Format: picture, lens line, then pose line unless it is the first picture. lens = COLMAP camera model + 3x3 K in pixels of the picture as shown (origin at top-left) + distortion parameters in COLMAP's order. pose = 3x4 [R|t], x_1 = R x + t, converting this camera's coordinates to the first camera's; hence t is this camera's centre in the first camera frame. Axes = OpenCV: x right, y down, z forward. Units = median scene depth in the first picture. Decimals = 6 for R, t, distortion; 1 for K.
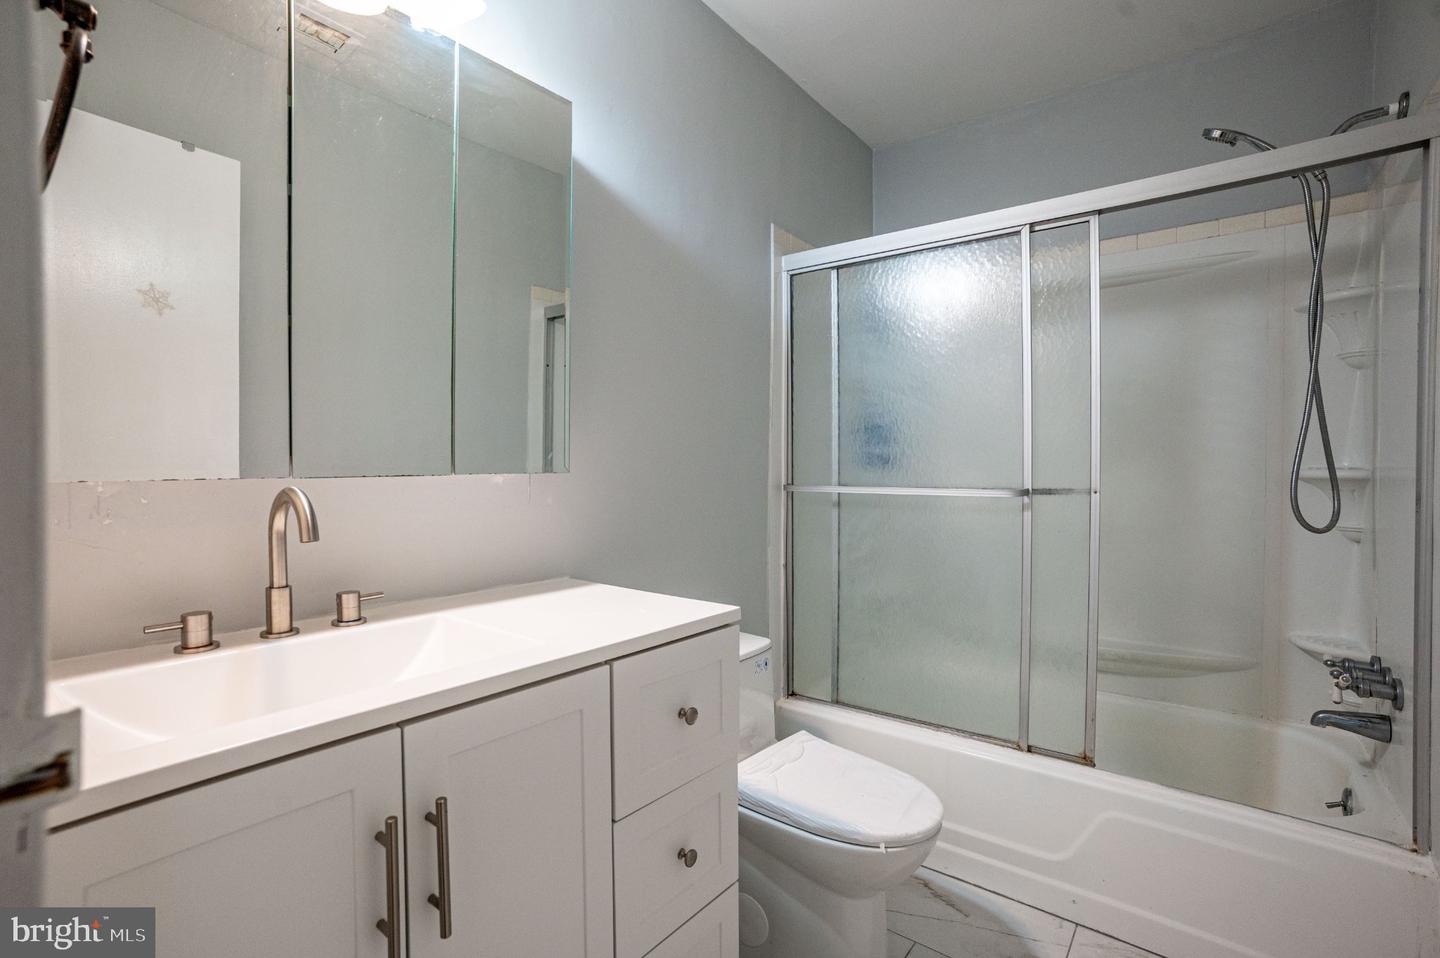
lens RADIAL K [[662.6, 0, 716.3], [0, 662.6, 475.9], [0, 0, 1]] dist [-0.084602, 0.044178]
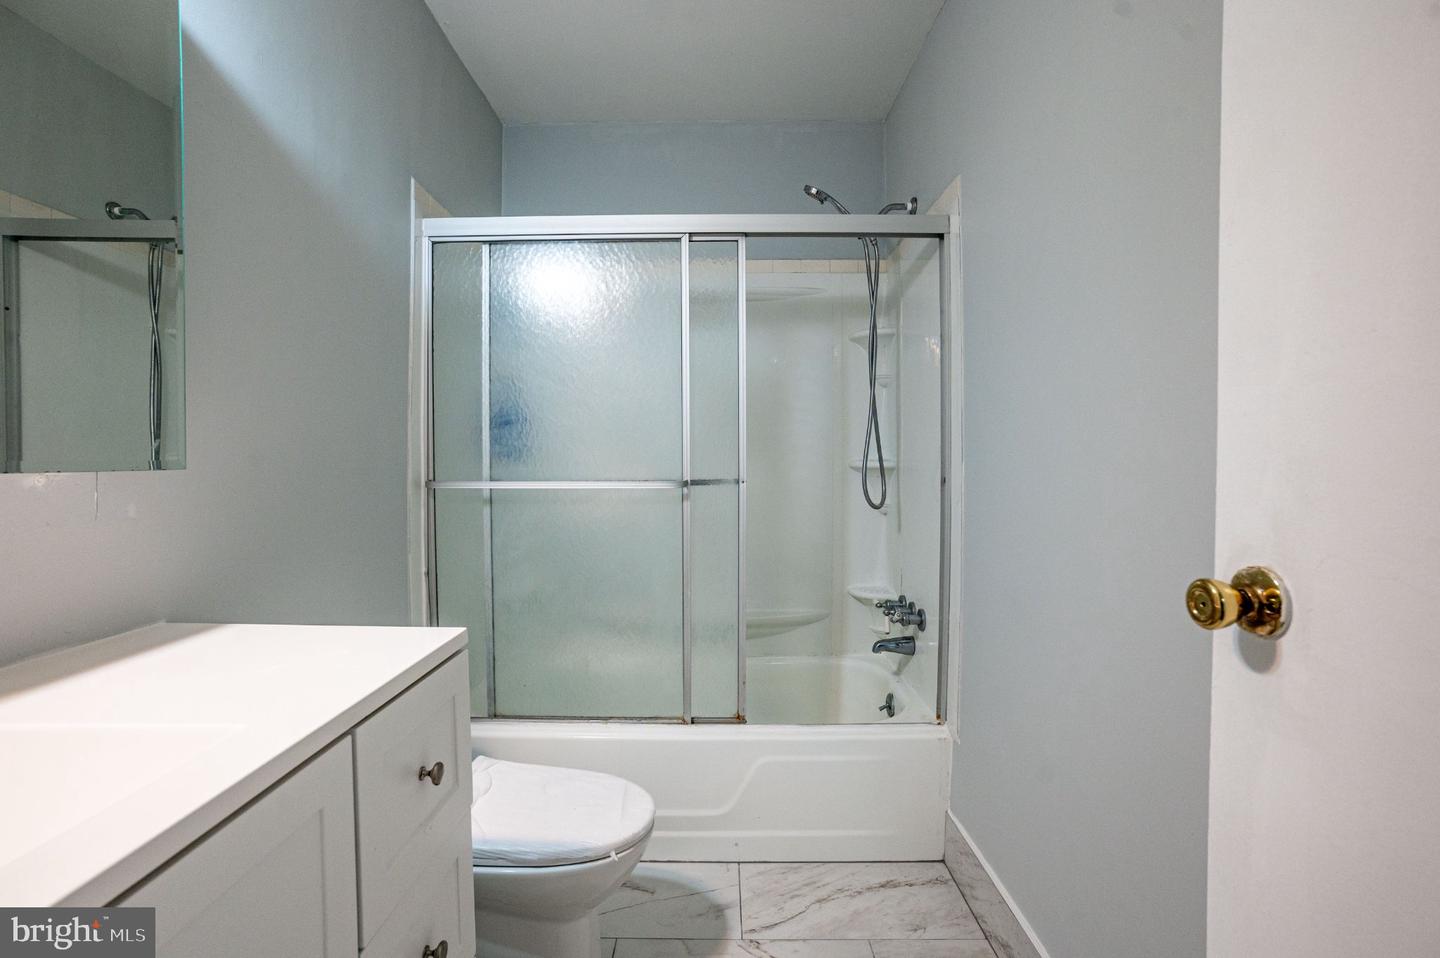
lens RADIAL K [[659.8, 0, 718.2], [0, 659.8, 475.5], [0, 0, 1]] dist [-0.082887, 0.041738]
pose [[0.794609, -0.015817, 0.606916, -0.141473], [0.011031, 0.999872, 0.011616, 0.000188], [-0.607022, -0.002536, 0.794681, 0.107236]]
